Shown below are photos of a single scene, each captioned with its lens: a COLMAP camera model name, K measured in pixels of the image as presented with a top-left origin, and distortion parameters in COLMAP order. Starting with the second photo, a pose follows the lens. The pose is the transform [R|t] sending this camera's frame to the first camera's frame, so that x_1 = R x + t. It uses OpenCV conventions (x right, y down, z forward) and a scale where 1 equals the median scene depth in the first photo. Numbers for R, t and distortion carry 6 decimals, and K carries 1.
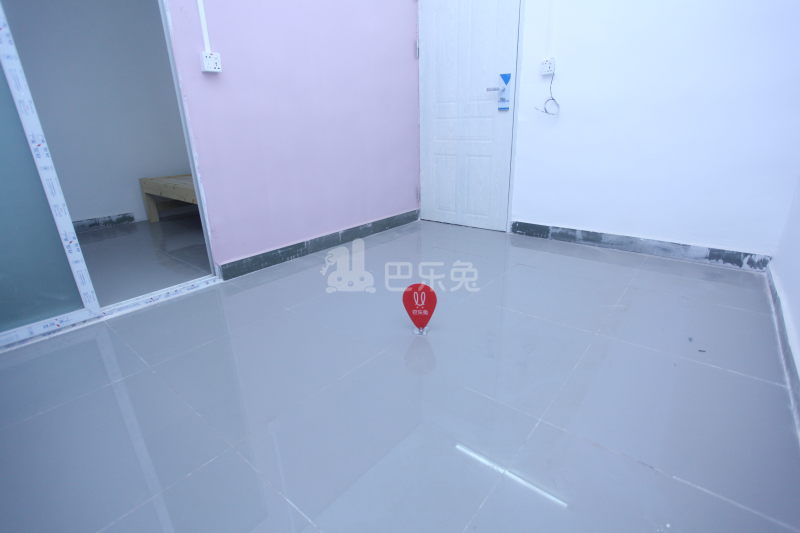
lens RADIAL K [[385.7, 0, 398.6], [0, 385.7, 267.4], [0, 0, 1]] dist [-0.043028, 0.014404]
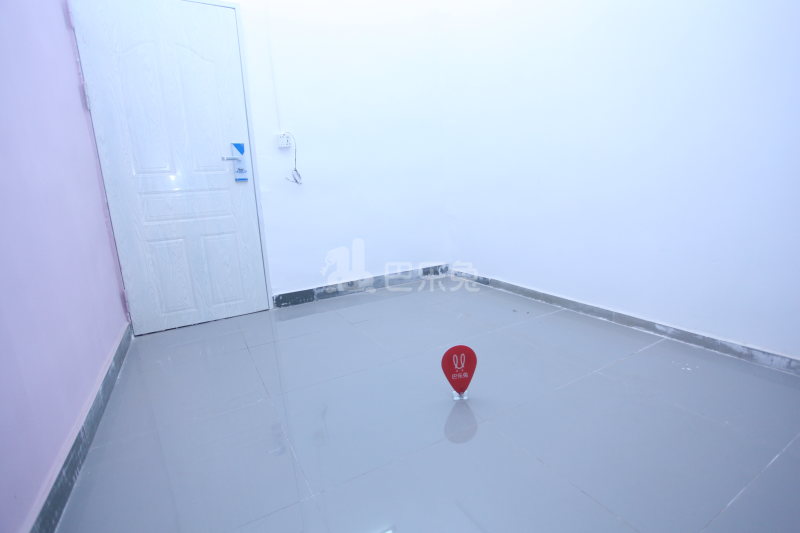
lens RADIAL K [[385.7, 0, 397.9], [0, 385.7, 266.2], [0, 0, 1]] dist [-0.043028, 0.014404]
pose [[0.383489, -0.196006, 0.902507, -0.424553], [0.361335, 0.931164, 0.048693, -0.128937], [-0.849926, 0.307434, 0.427914, 0.344412]]
